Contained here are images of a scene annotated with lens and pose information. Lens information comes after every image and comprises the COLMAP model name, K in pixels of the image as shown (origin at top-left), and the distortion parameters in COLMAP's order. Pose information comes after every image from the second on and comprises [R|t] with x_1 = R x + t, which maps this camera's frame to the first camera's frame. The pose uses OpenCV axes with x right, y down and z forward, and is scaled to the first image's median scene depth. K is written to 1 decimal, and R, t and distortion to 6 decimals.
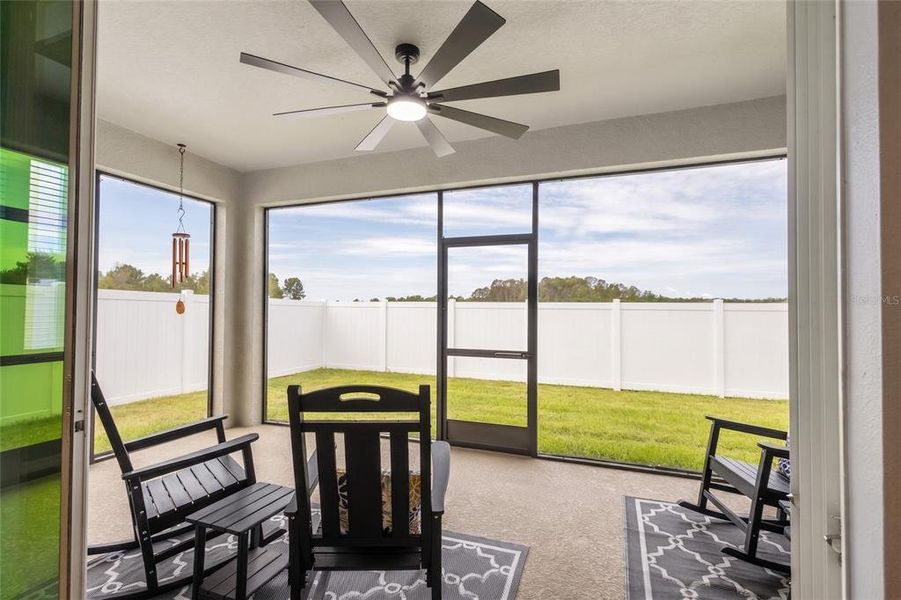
lens RADIAL K [[412.2, 0, 454.3], [0, 412.2, 303.6], [0, 0, 1]] dist [0.007867, -0.001111]
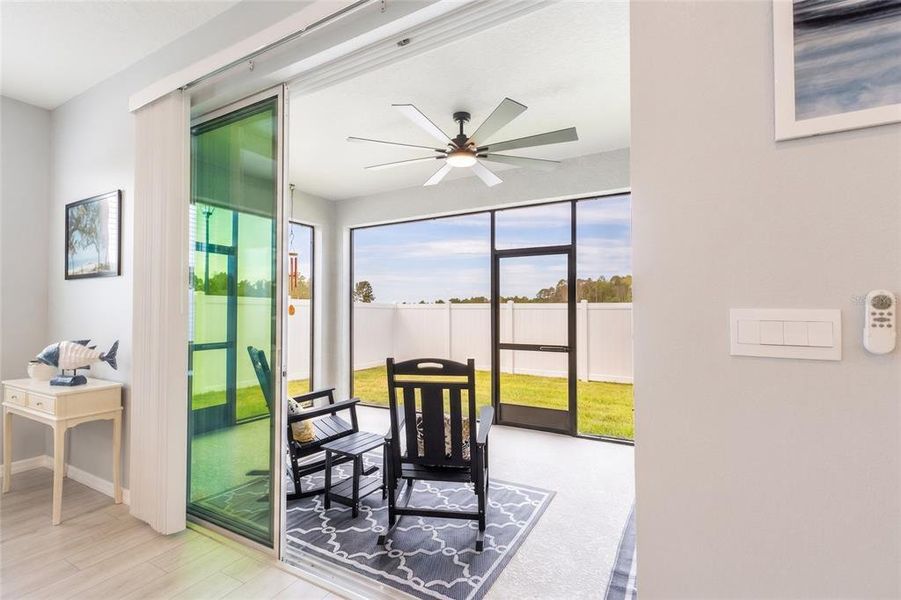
lens RADIAL K [[412.2, 0, 451.7], [0, 412.2, 302.0], [0, 0, 1]] dist [0.007867, -0.001111]
pose [[0.986932, -0.010016, -0.160825, 0.065407], [0.008983, 0.999934, -0.007149, -0.003648], [0.160886, 0.005610, 0.986957, -0.328570]]
